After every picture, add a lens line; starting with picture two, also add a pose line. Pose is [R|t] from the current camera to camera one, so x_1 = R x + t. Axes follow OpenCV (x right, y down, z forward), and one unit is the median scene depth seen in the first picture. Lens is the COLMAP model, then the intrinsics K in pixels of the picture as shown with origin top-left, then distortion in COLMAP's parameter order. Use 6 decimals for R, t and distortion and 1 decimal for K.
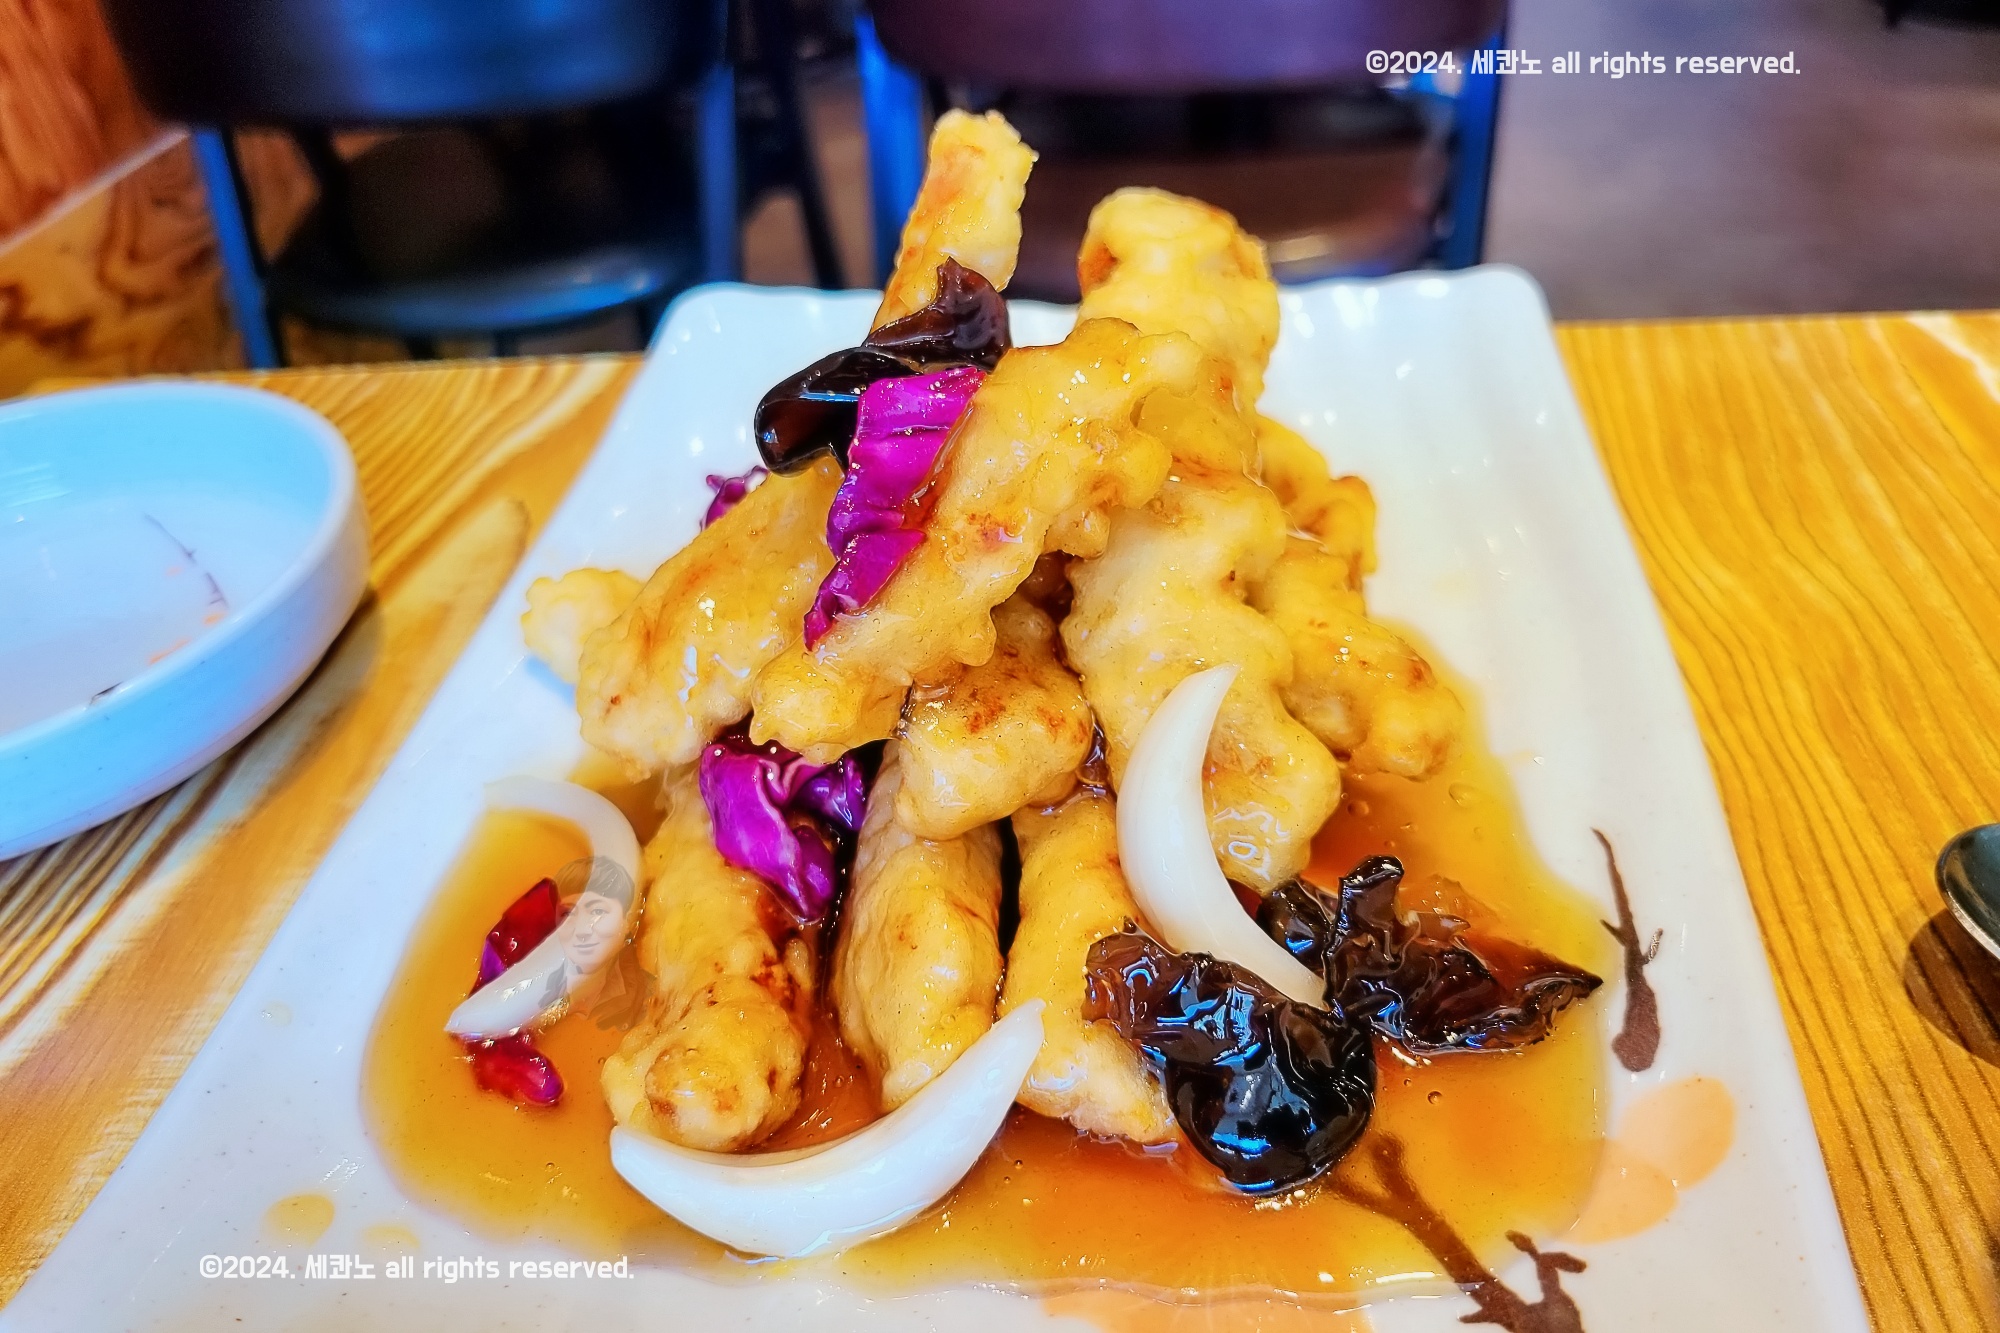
lens RADIAL K [[1596.9, 0, 983.5], [0, 1596.9, 656.9], [0, 0, 1]] dist [-0.032108, 0.001127]
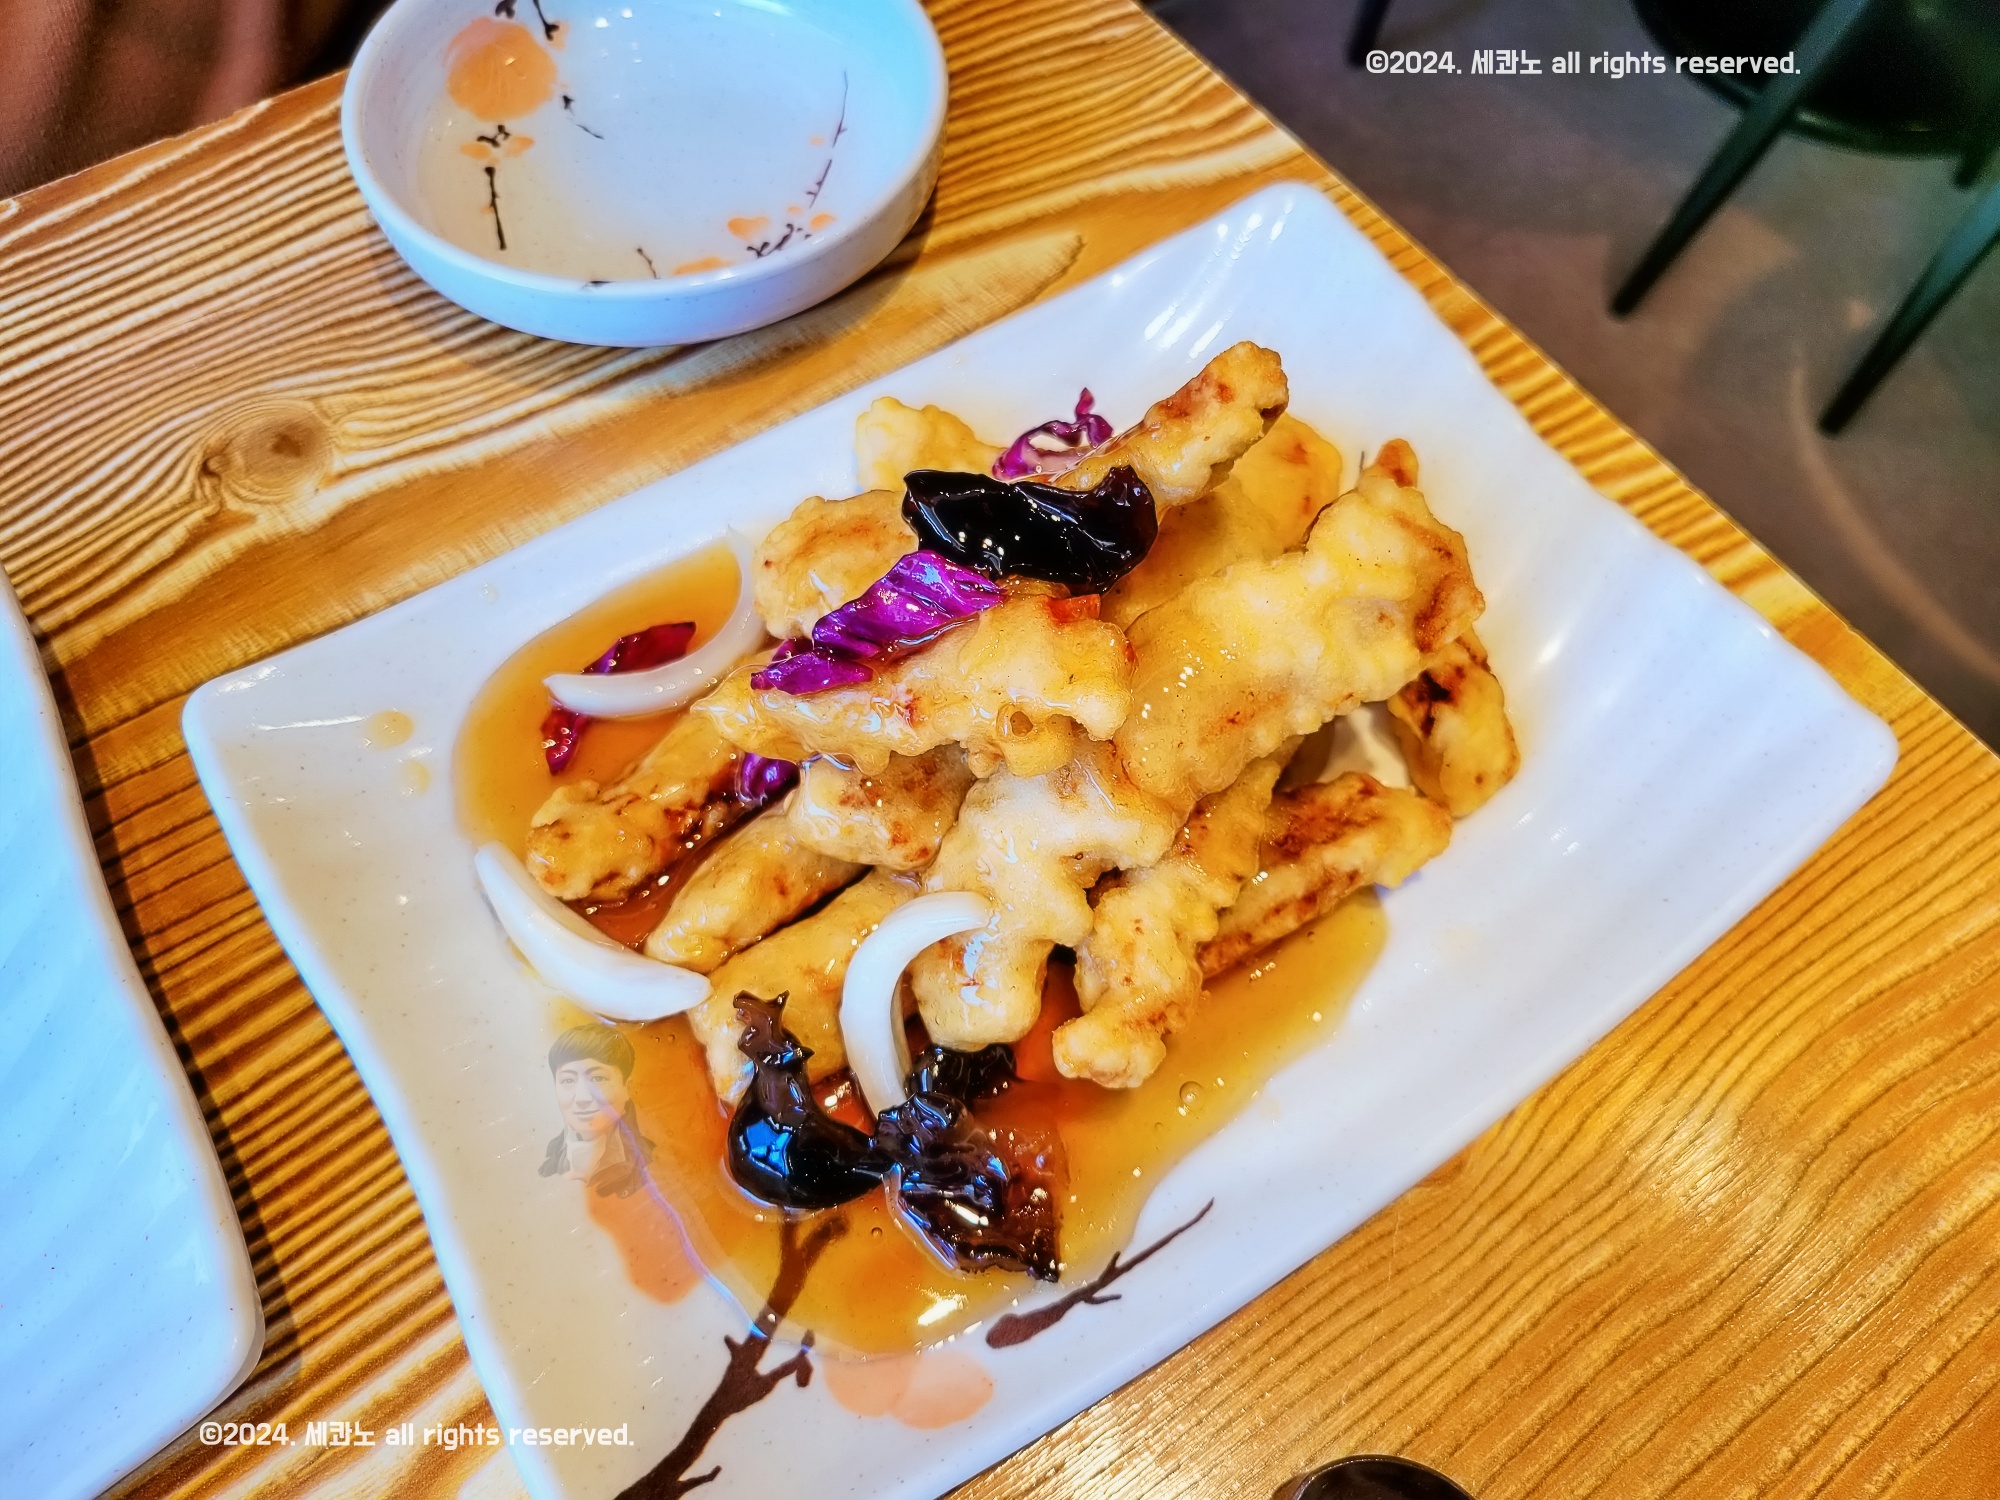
lens RADIAL K [[1492.4, 0, 1007.2], [0, 1492.4, 767.1], [0, 0, 1]] dist [-0.014088, -0.003095]
pose [[0.662920, 0.701534, -0.261510, 0.371247], [-0.516316, 0.681315, 0.518871, -0.658538], [0.542177, -0.208948, 0.813870, 0.077935]]
